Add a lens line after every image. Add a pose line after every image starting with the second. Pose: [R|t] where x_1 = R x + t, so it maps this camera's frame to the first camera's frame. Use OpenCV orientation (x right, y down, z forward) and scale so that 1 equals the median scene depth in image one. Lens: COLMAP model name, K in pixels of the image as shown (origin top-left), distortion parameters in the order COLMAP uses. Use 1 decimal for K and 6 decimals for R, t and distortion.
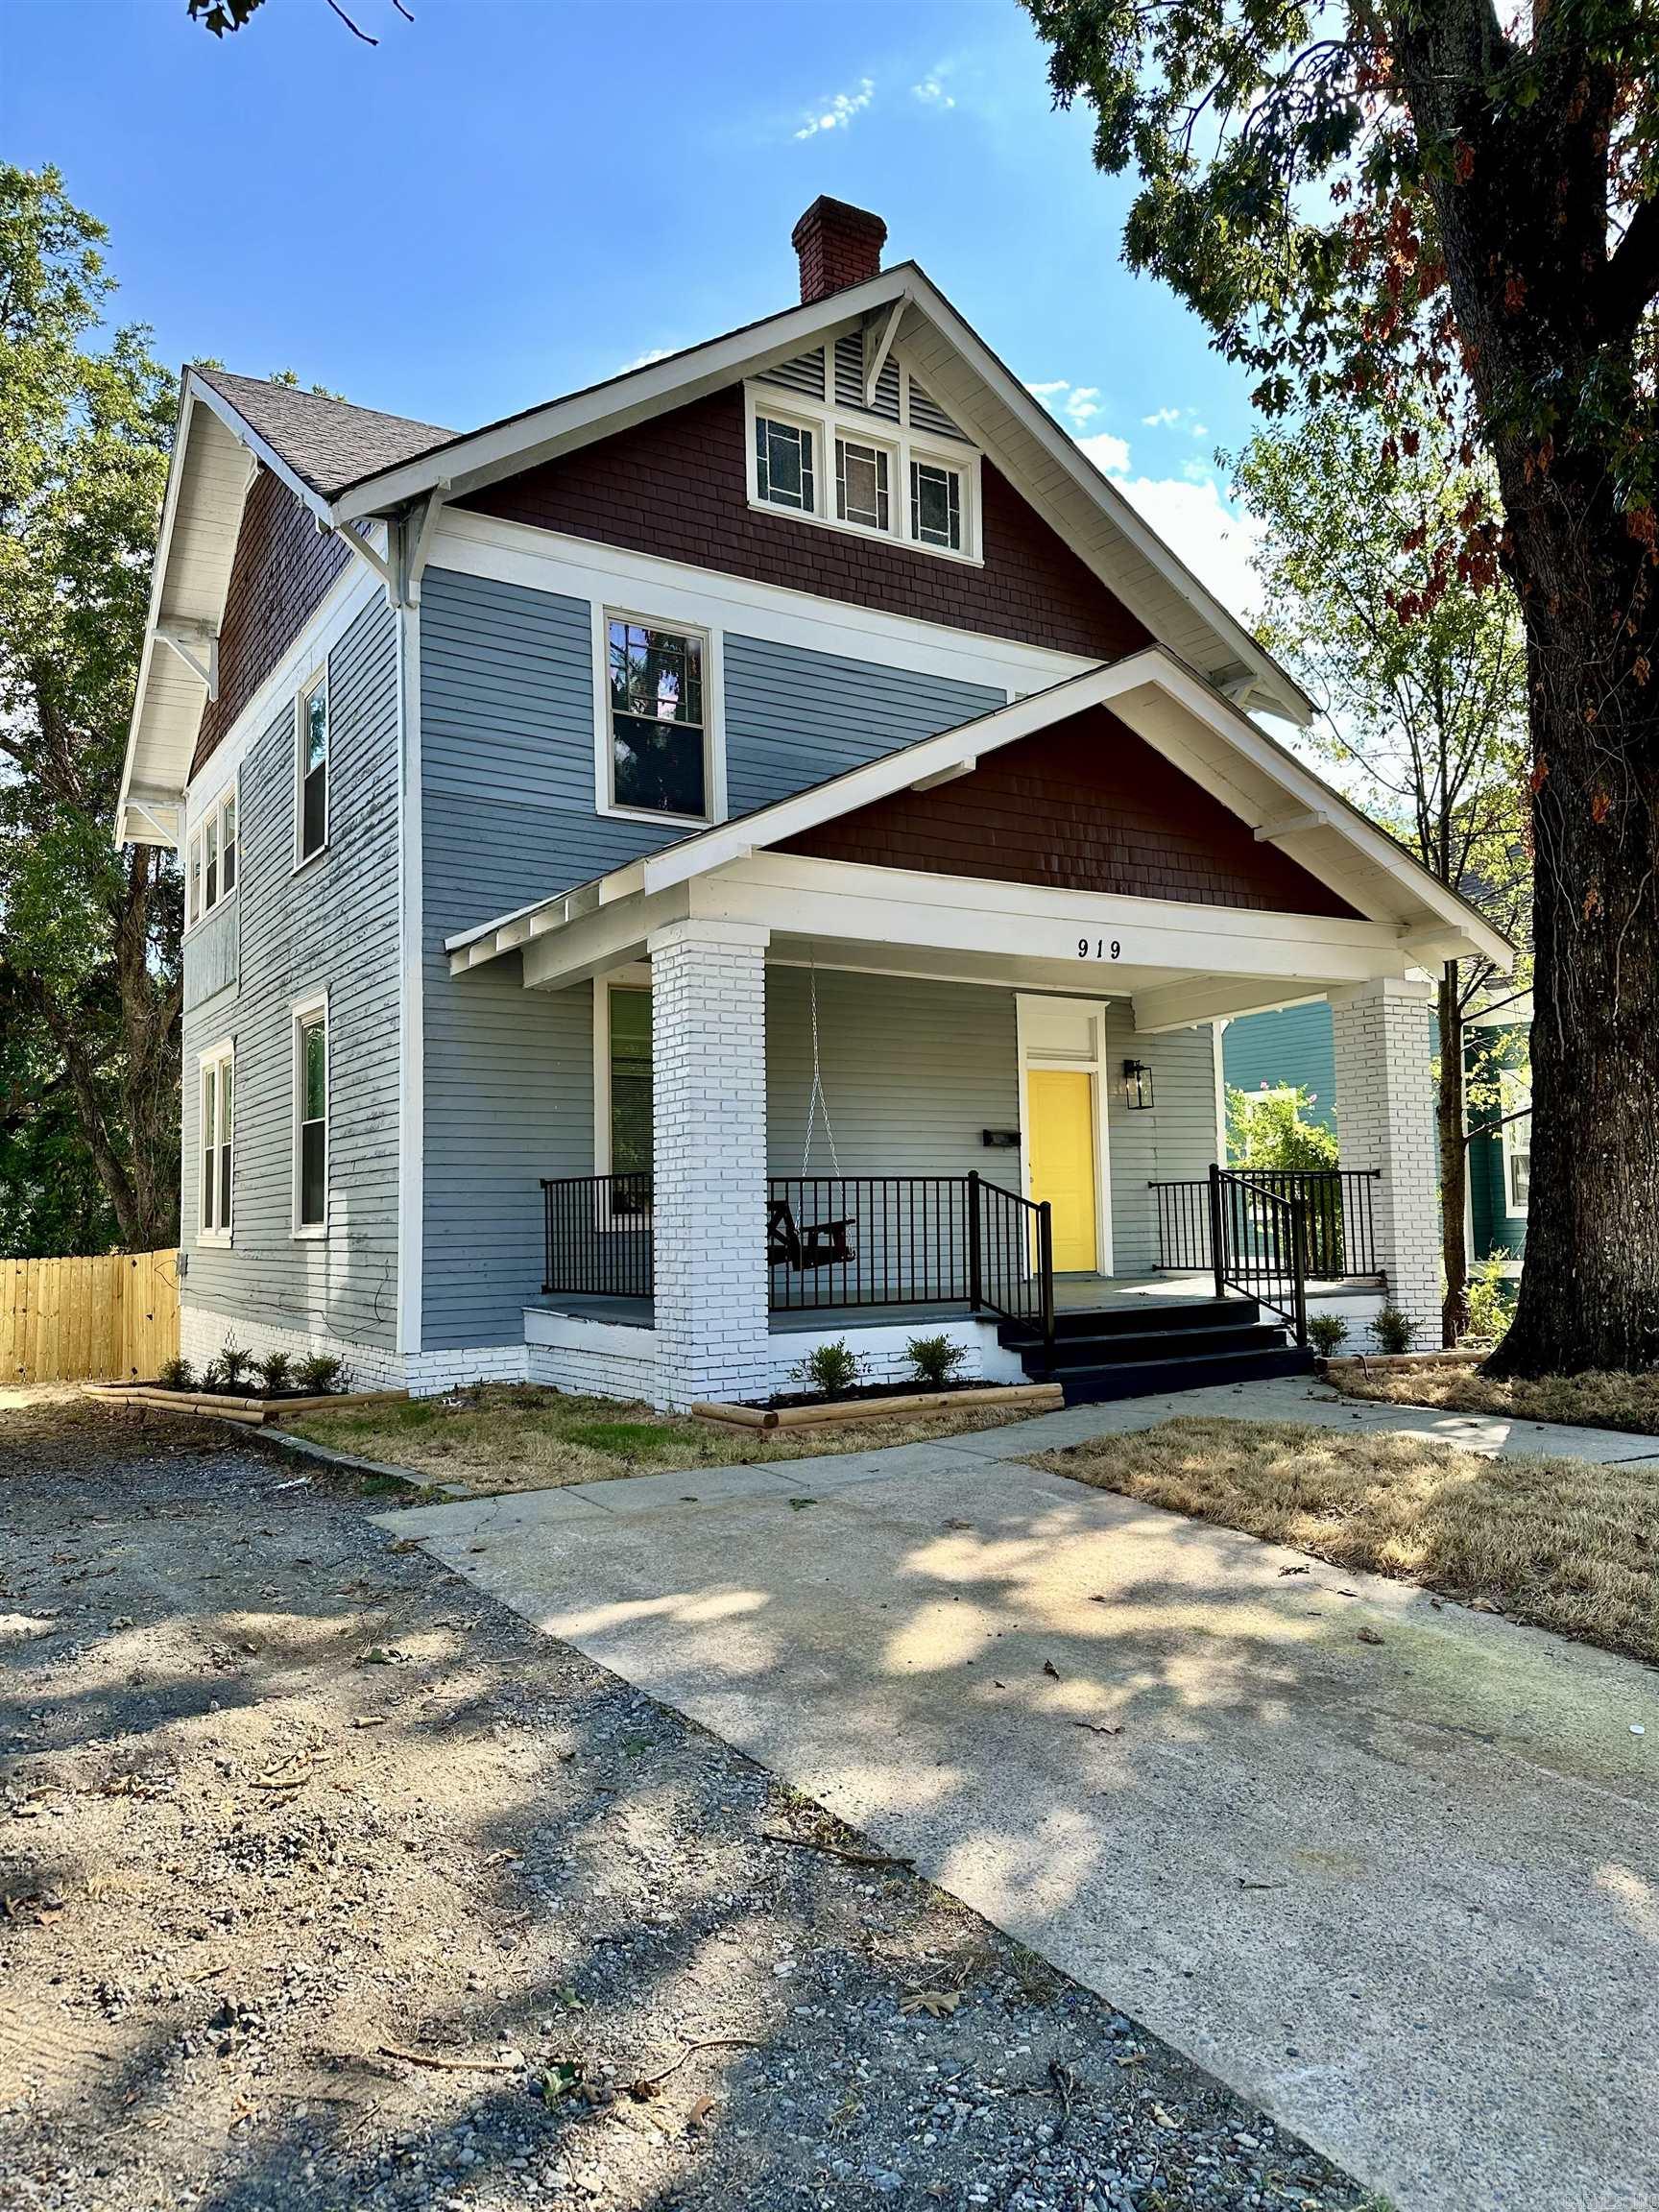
lens RADIAL K [[1517.7, 0, 829.5], [0, 1517.7, 1106.0], [0, 0, 1]] dist [0.086818, -0.118883]
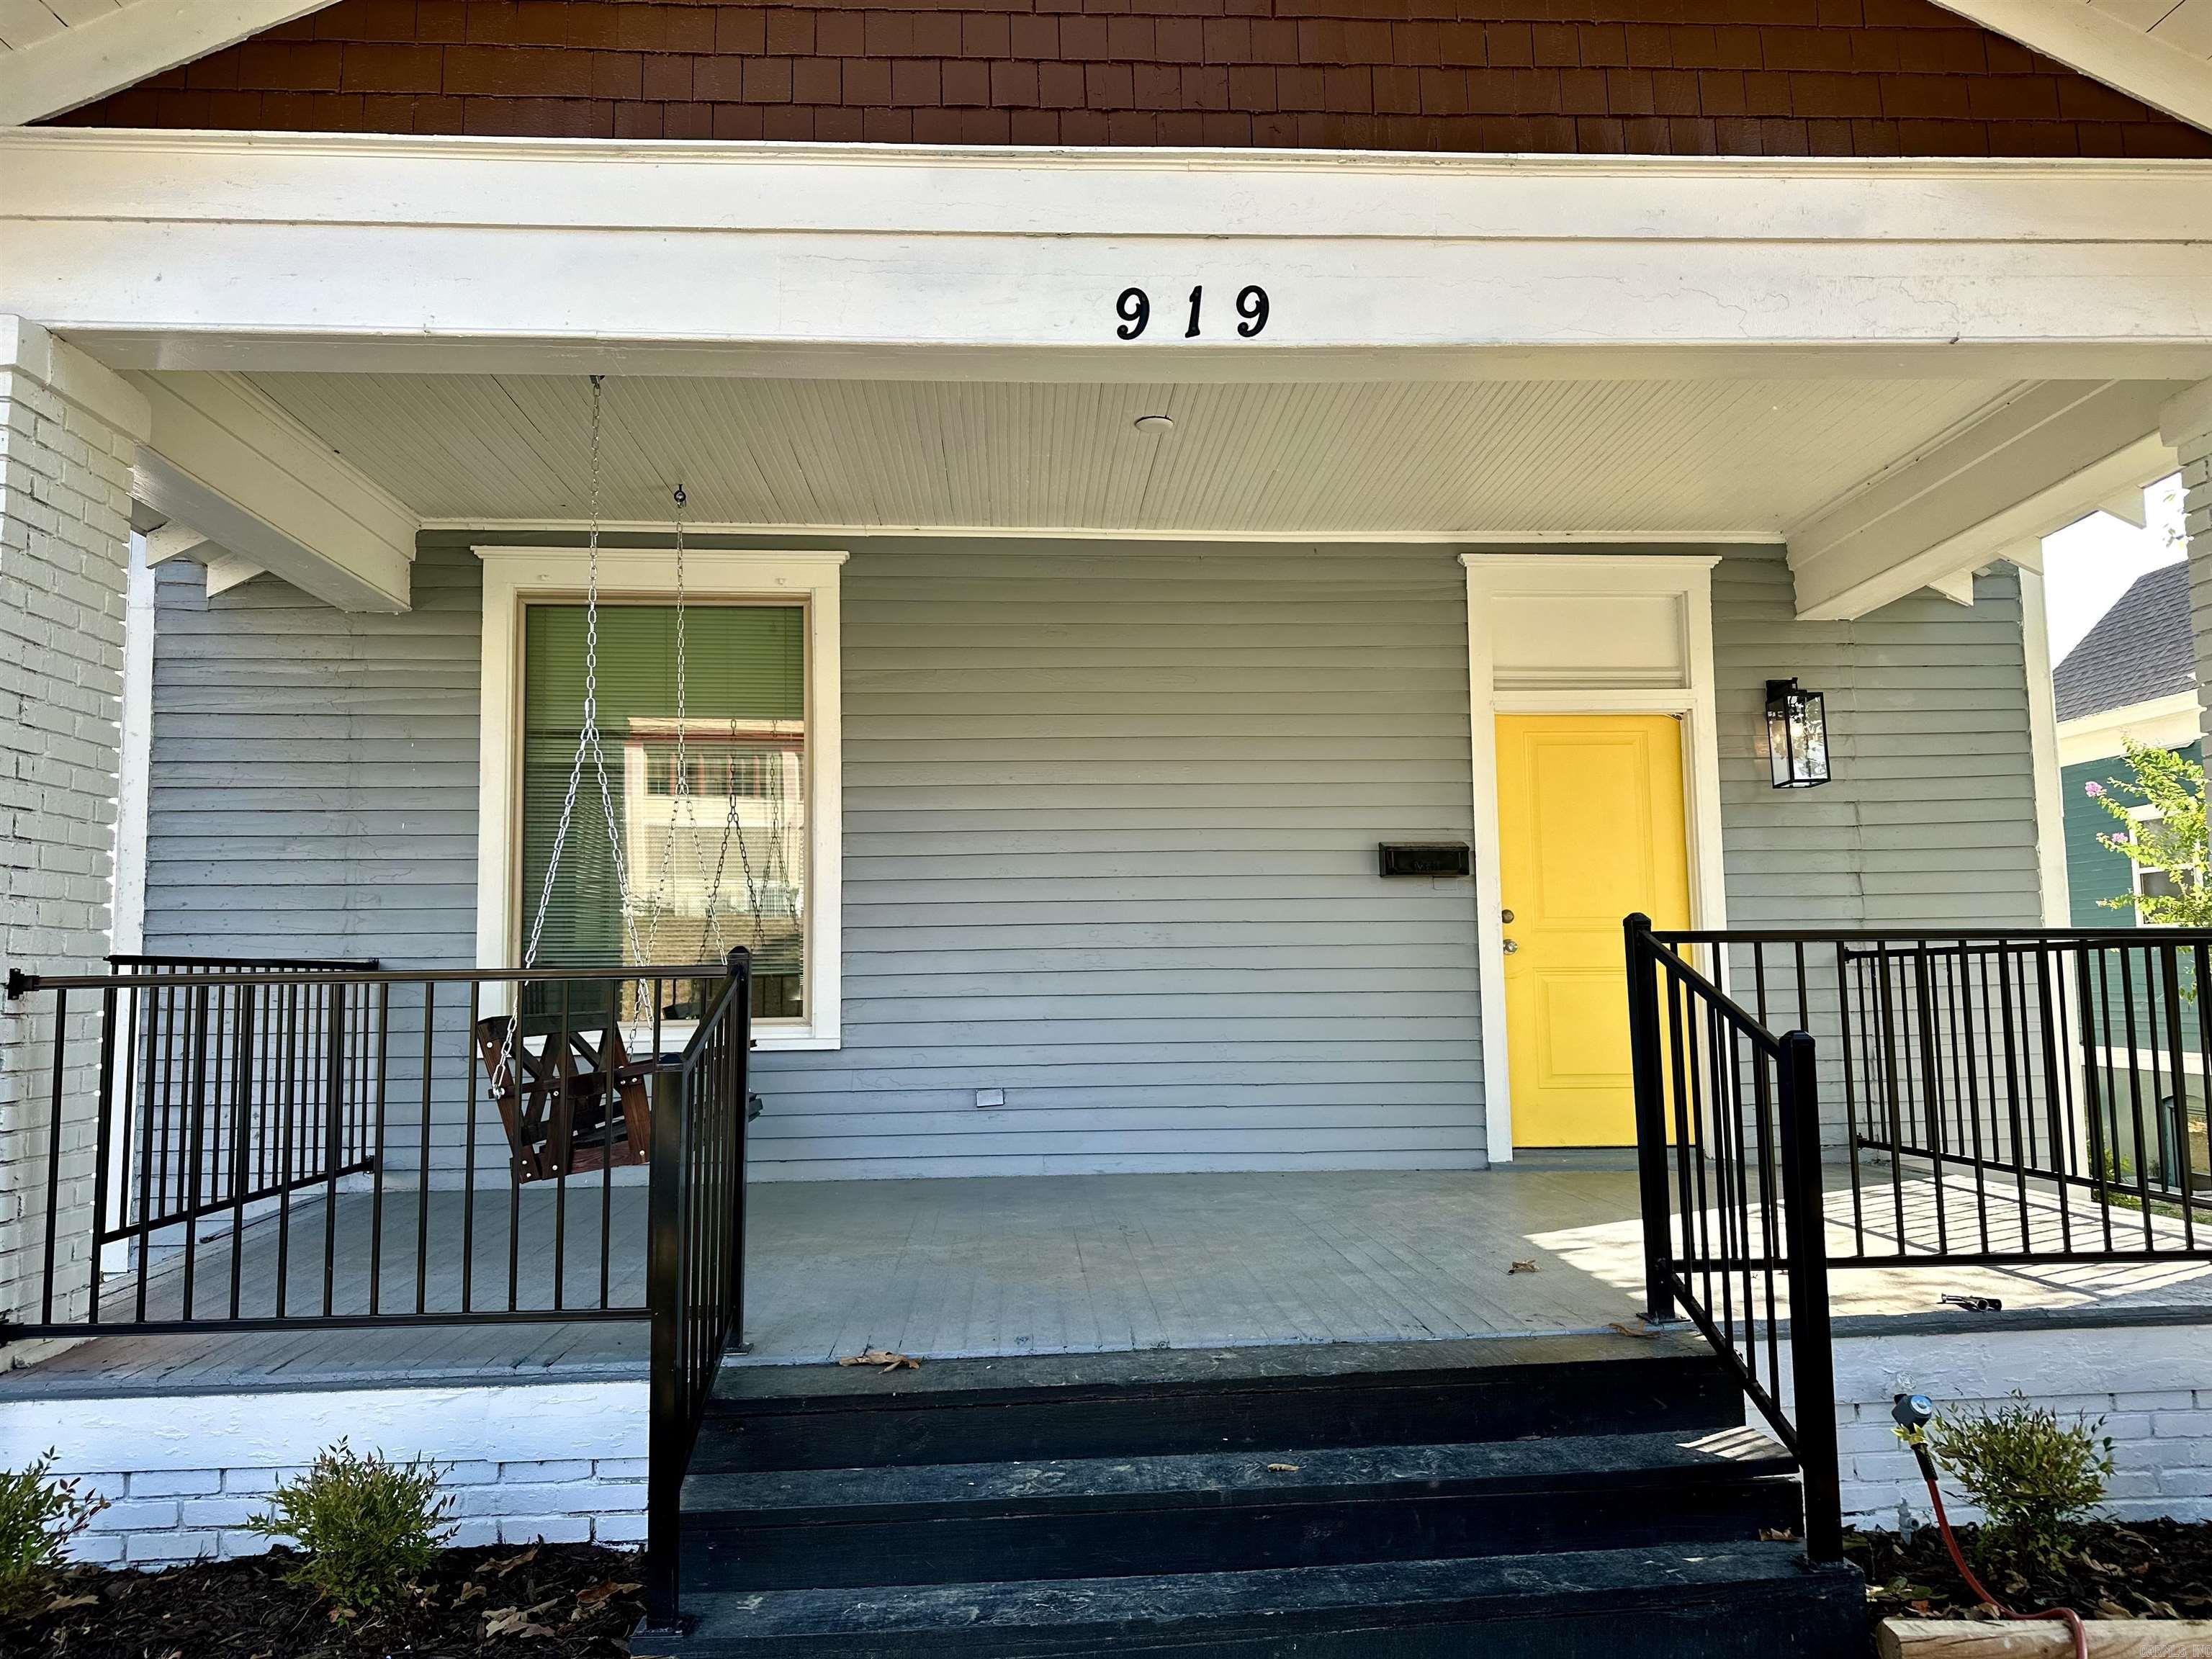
lens RADIAL K [[1581.9, 0, 1108.9], [0, 1581.9, 866.4], [0, 0, 1]] dist [0.062994, 0.000559]
pose [[0.870729, -0.038954, -0.490218, 0.334983], [0.034708, 0.999240, -0.017754, 0.035666], [0.490537, -0.001556, 0.871419, 0.640283]]
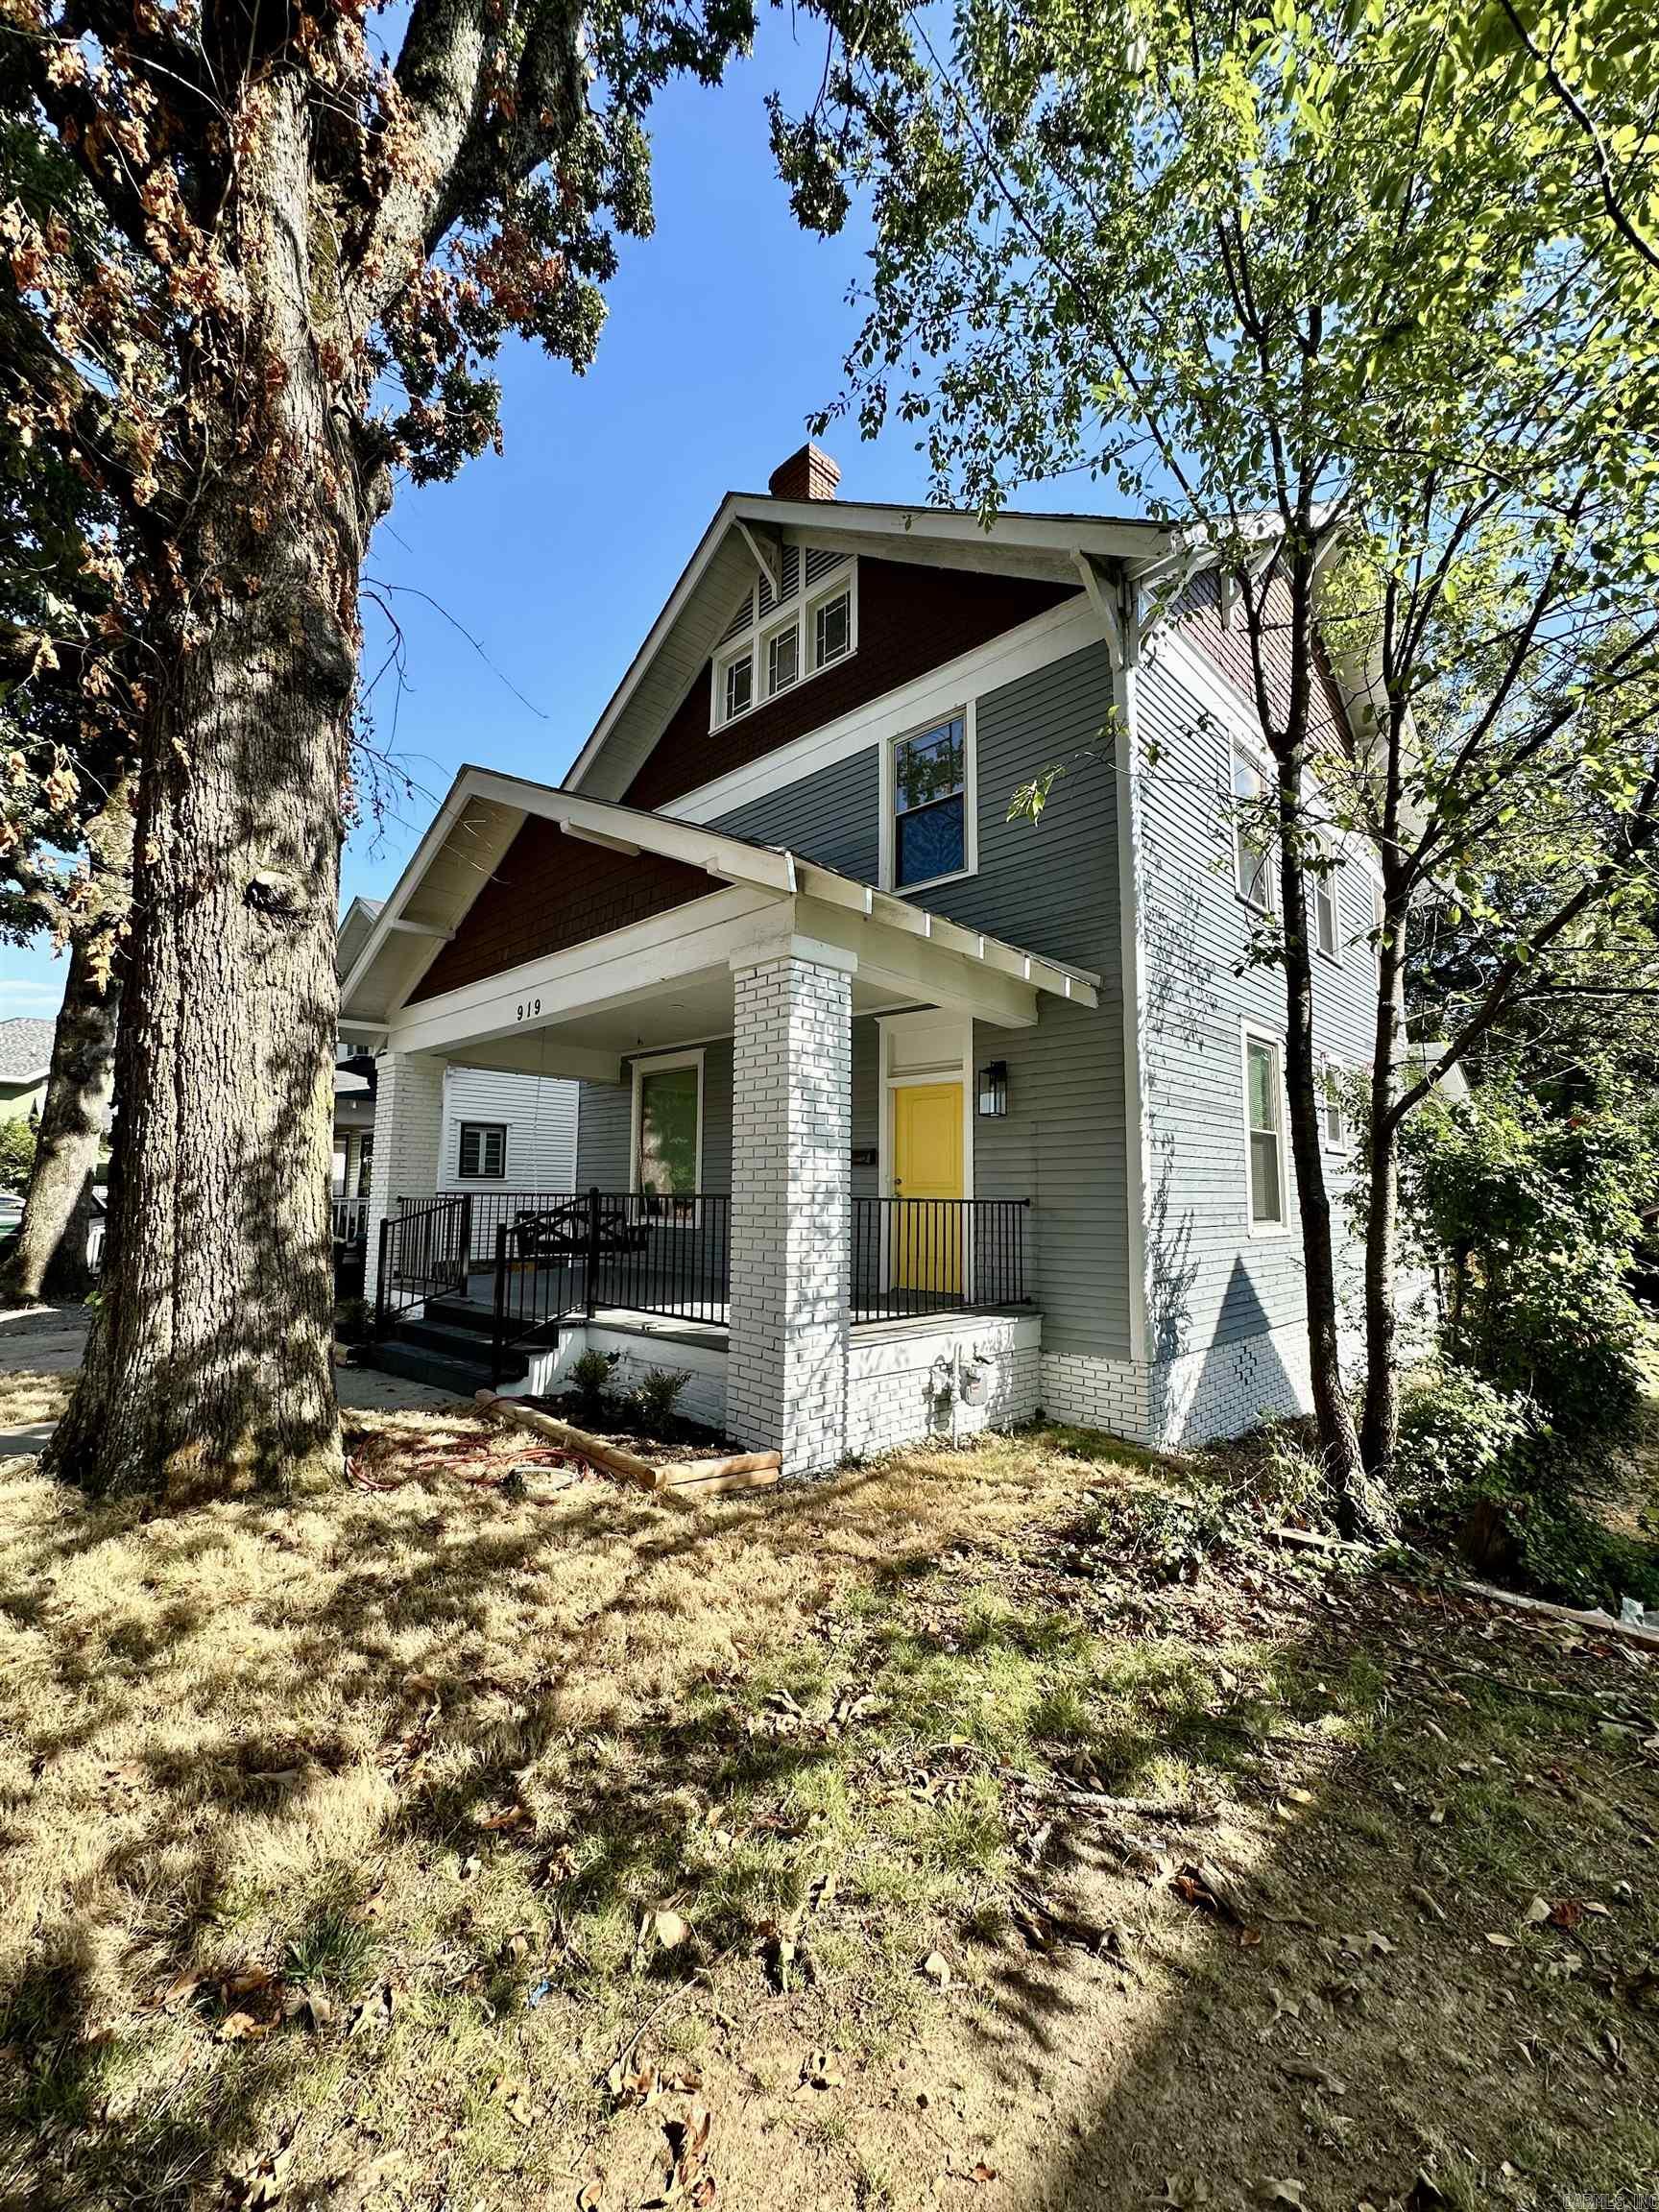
lens RADIAL K [[886.0, 0, 829.5], [0, 886.0, 1106.0], [0, 0, 1]] dist [-0.003044, 0.000815]
pose [[0.243809, -0.083442, -0.966227, 0.883688], [0.054771, 0.995886, -0.072183, 0.035924], [0.968275, -0.035322, 0.247376, 1.022226]]
